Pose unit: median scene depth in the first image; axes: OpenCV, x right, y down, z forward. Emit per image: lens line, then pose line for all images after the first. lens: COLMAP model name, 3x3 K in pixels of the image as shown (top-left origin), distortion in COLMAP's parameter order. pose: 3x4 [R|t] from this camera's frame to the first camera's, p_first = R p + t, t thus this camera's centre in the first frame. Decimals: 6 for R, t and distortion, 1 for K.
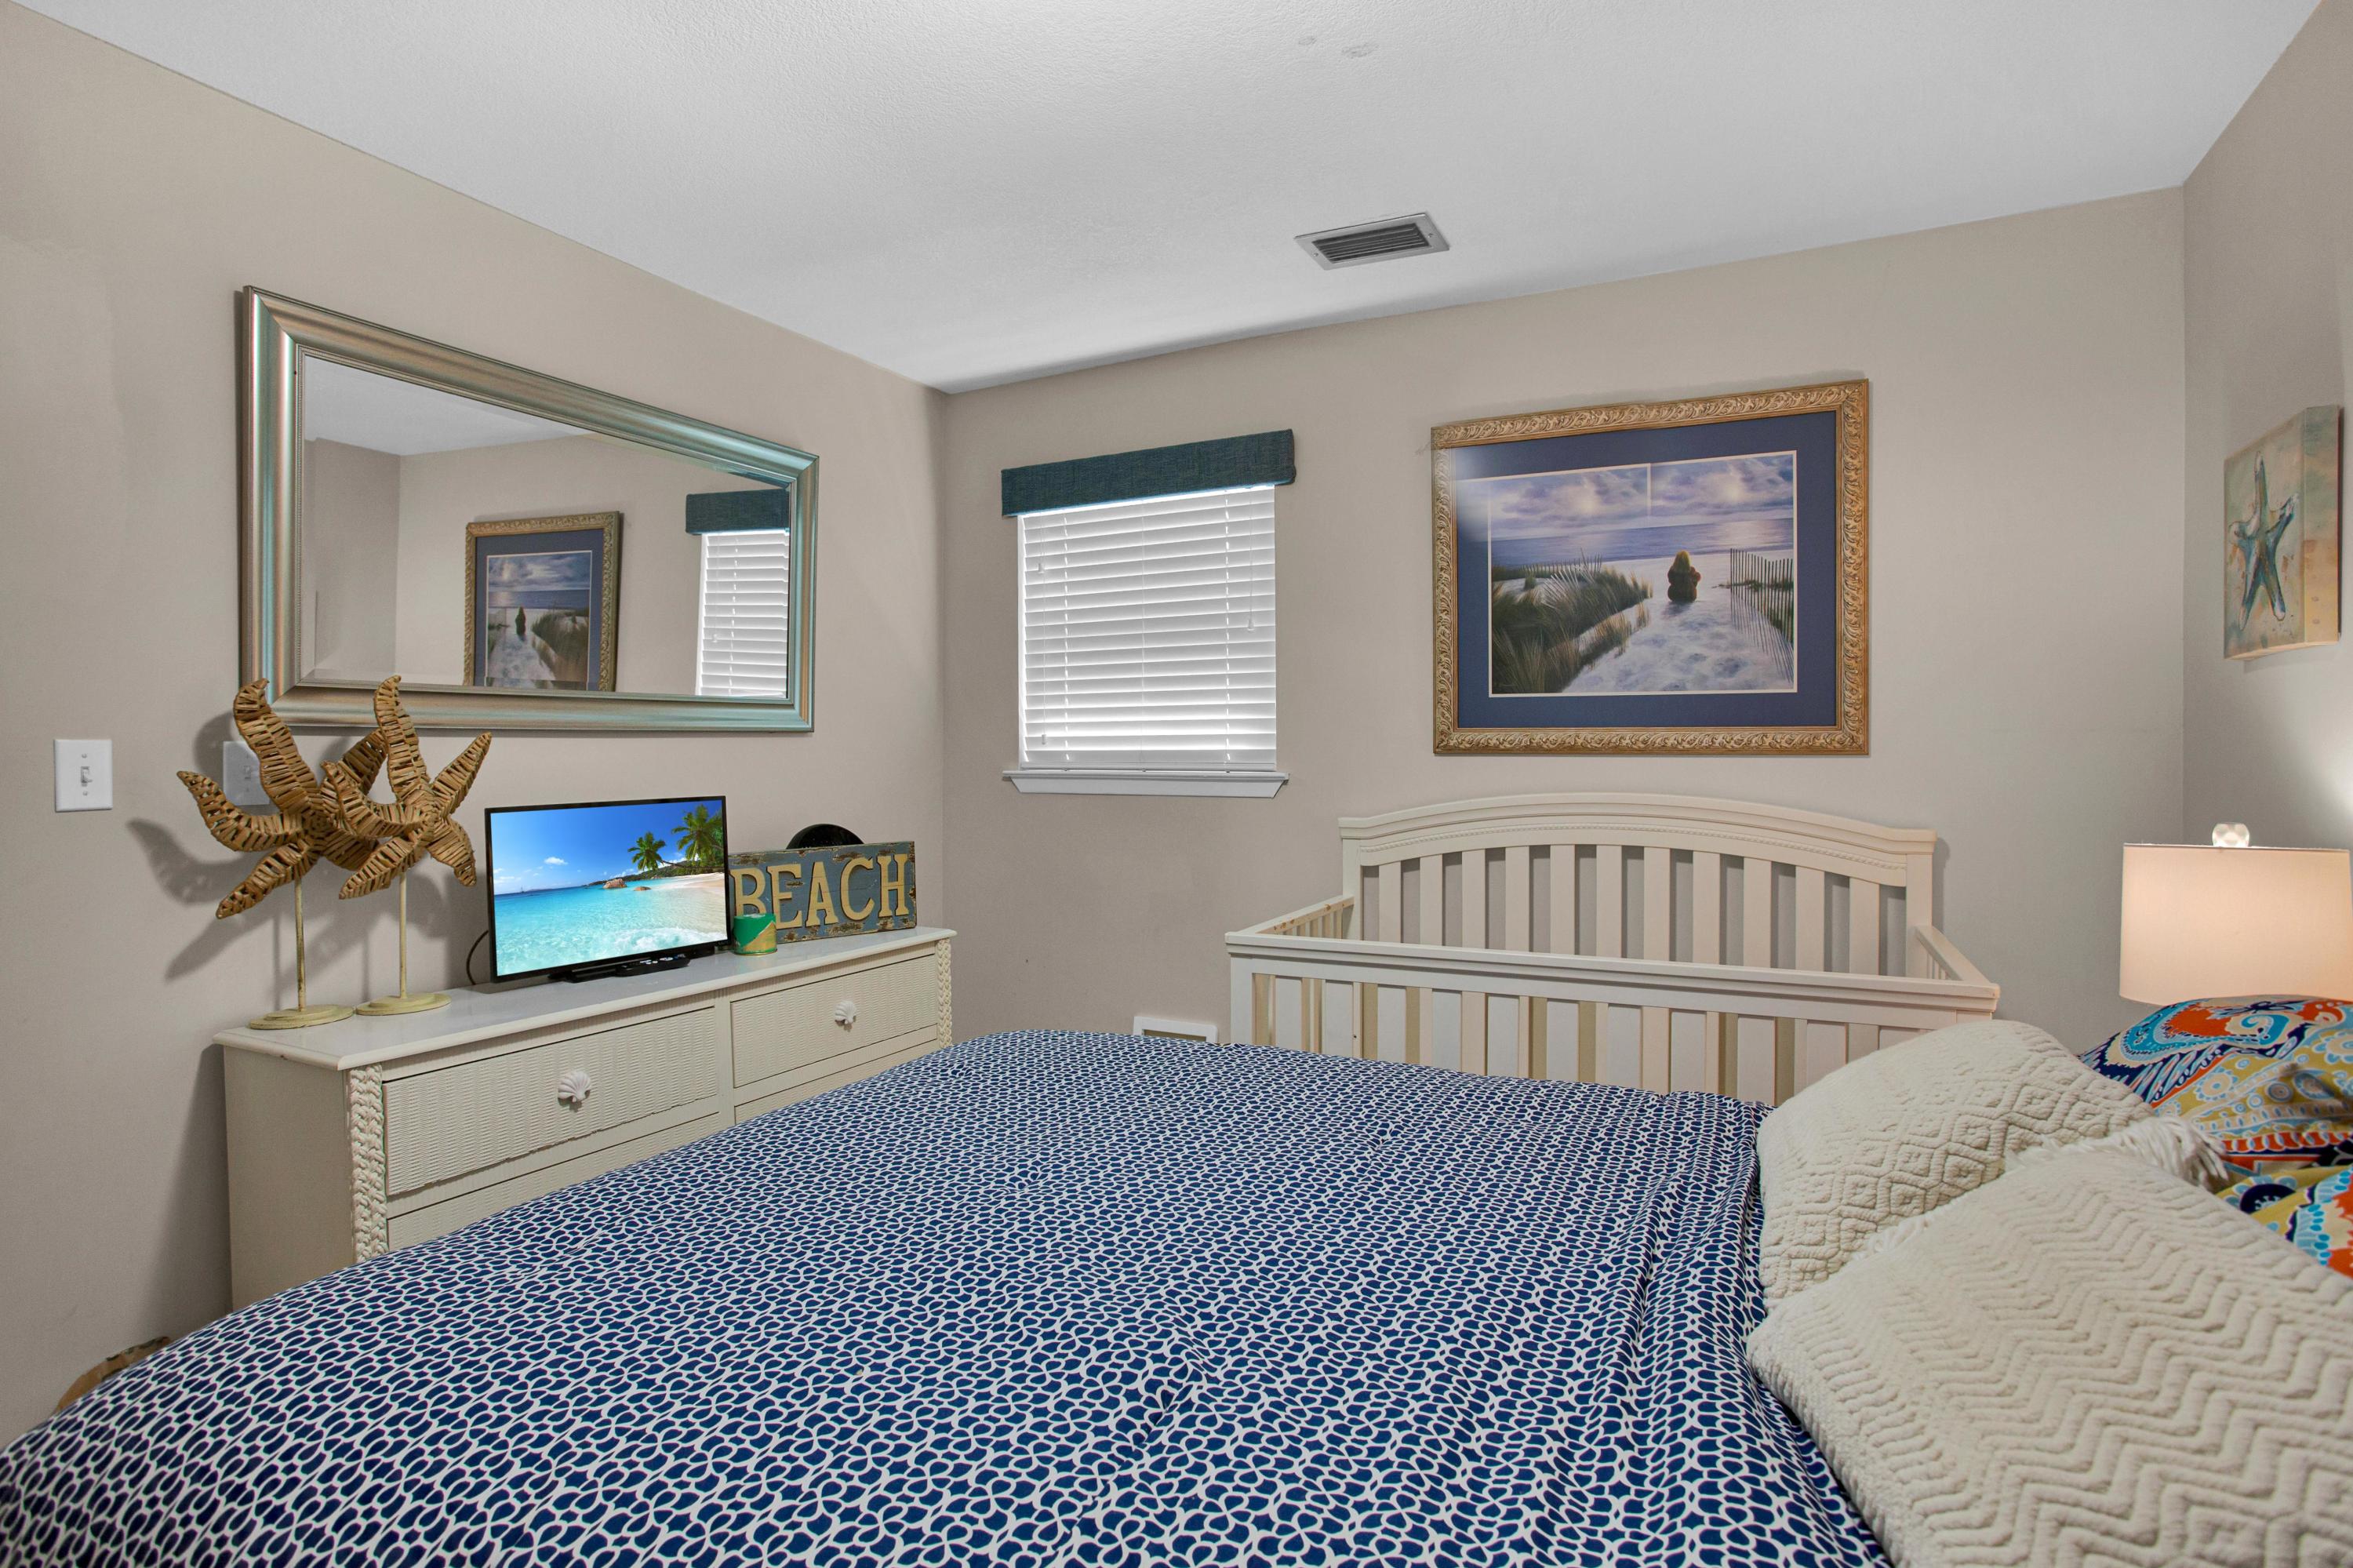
lens RADIAL K [[1153.2, 0, 1200.9], [0, 1153.2, 780.9], [0, 0, 1]] dist [-0.049873, 0.020397]
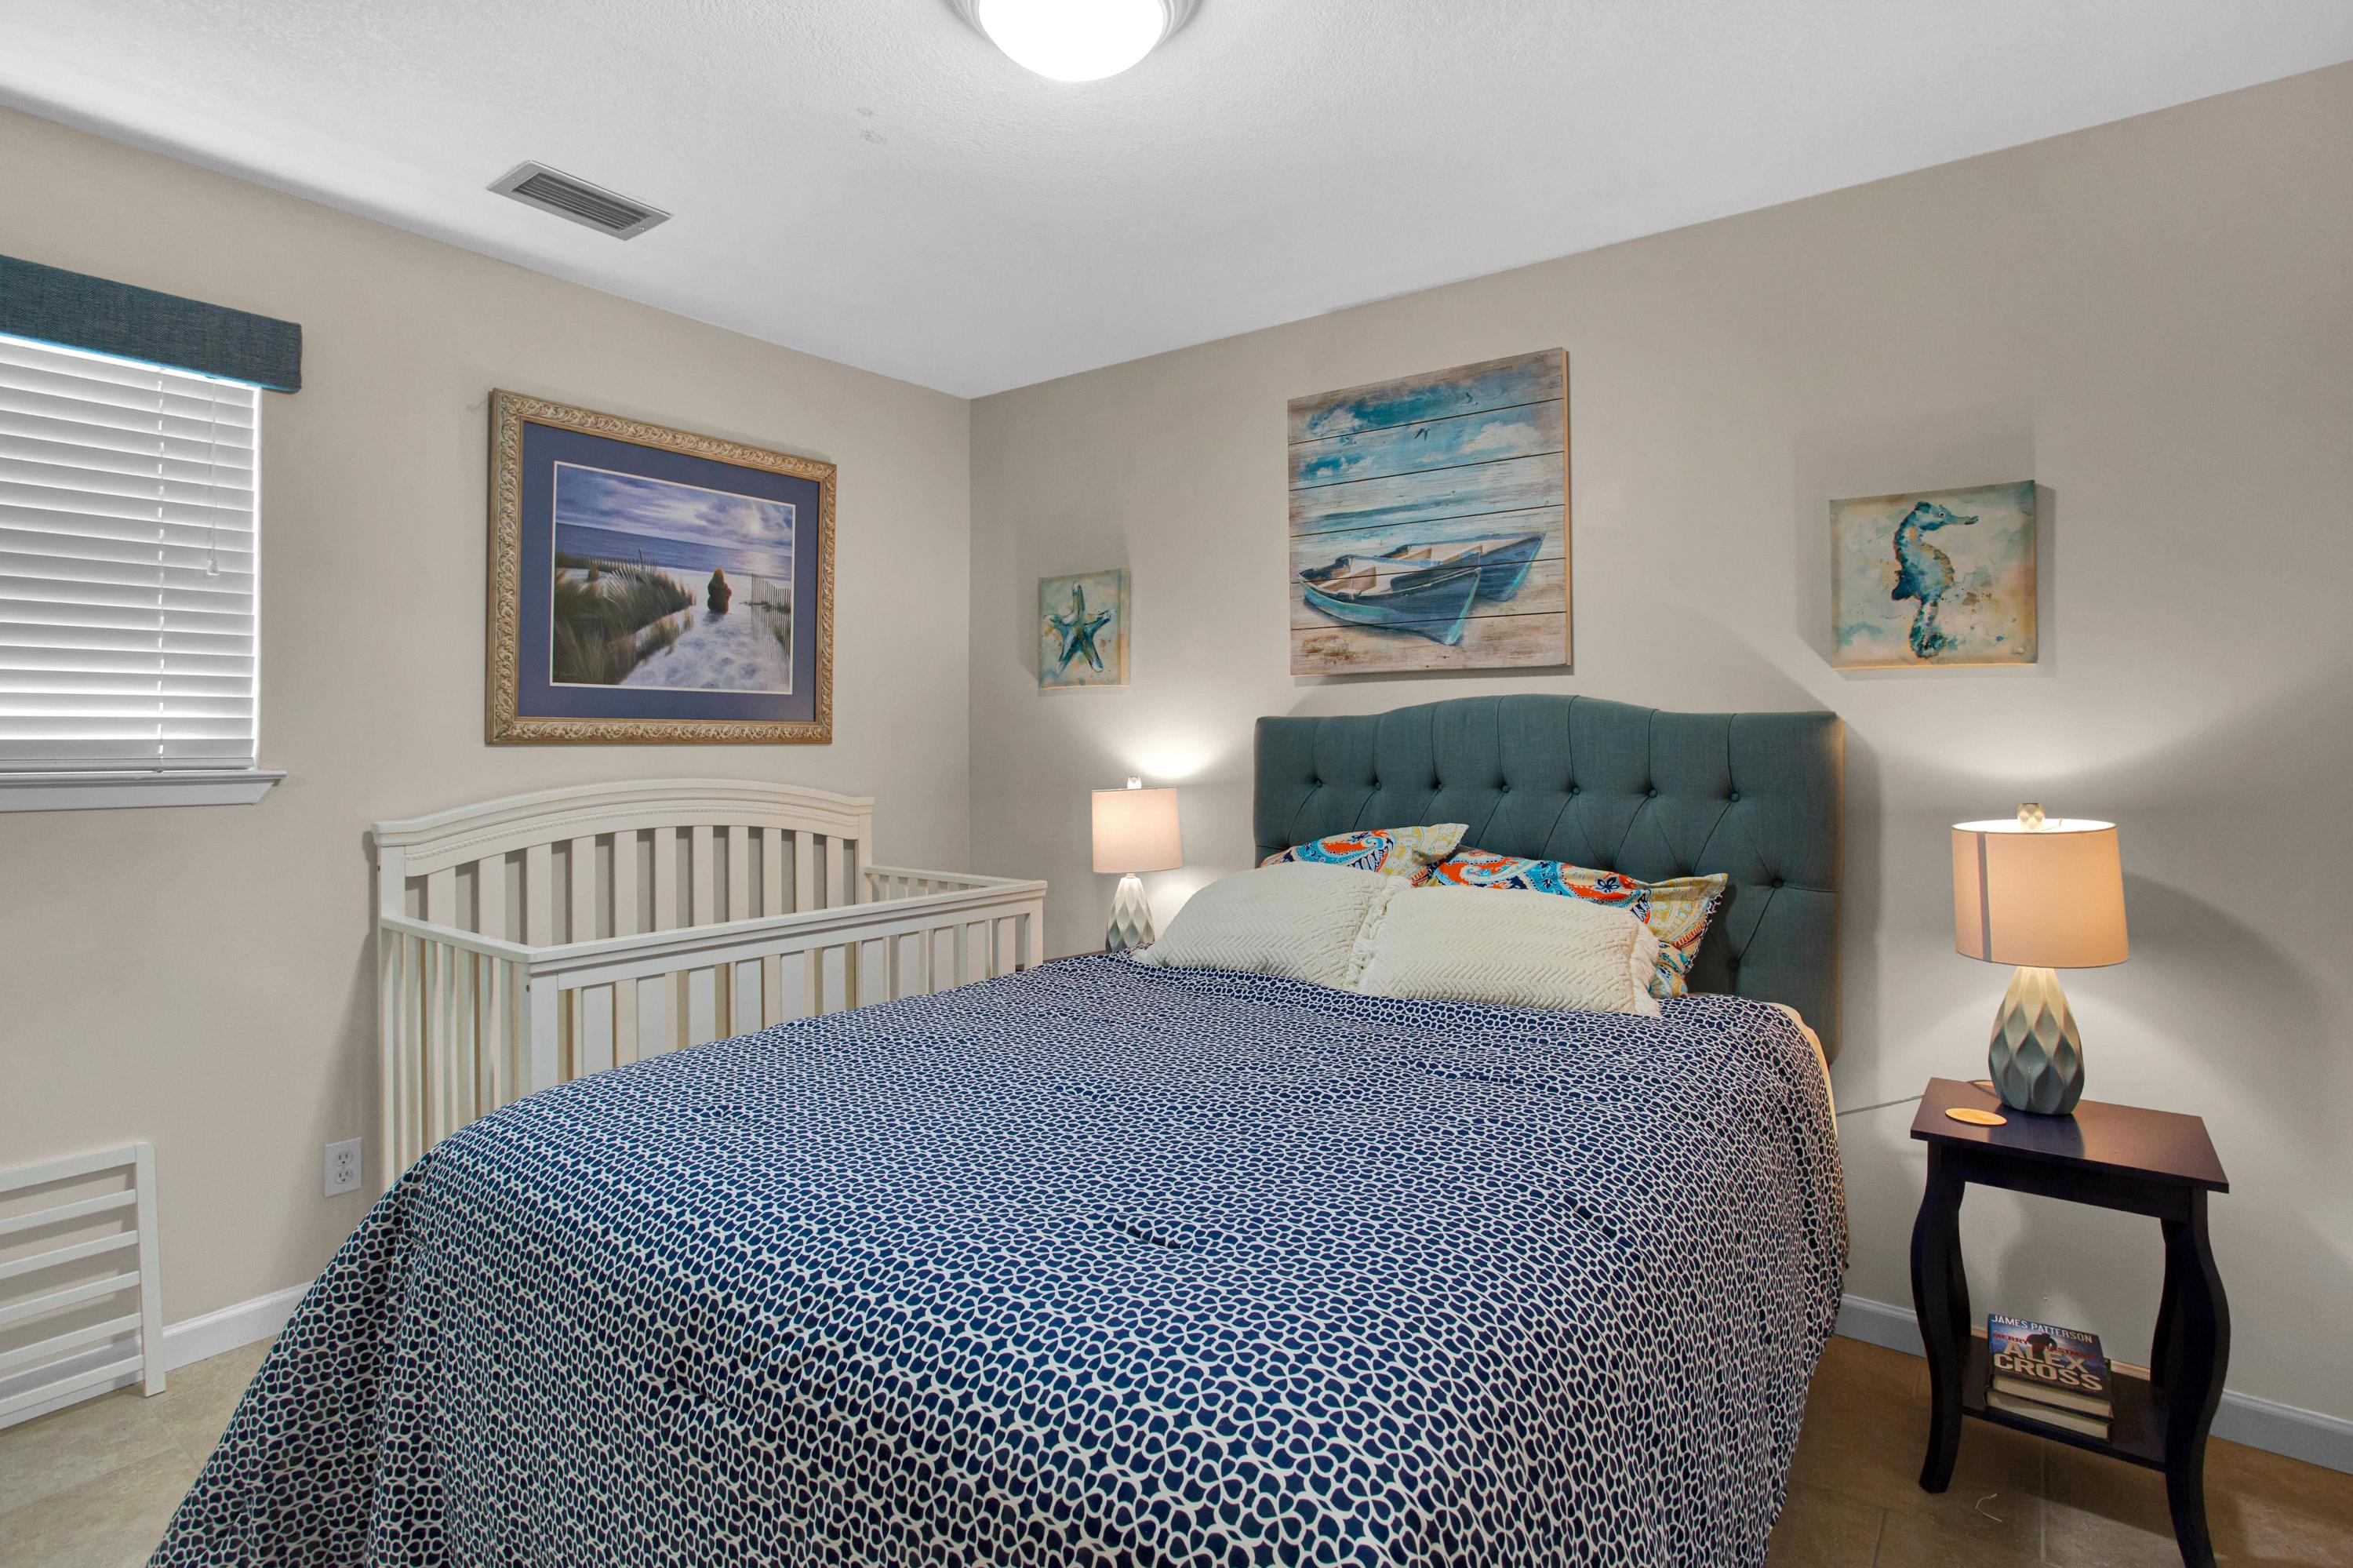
lens RADIAL K [[1153.2, 0, 1200.9], [0, 1153.2, 780.9], [0, 0, 1]] dist [-0.049873, 0.020397]
pose [[0.183992, -0.034513, 0.982322, -0.632692], [0.026220, 0.999200, 0.030195, -0.007688], [-0.982578, 0.020201, 0.184750, 0.305855]]
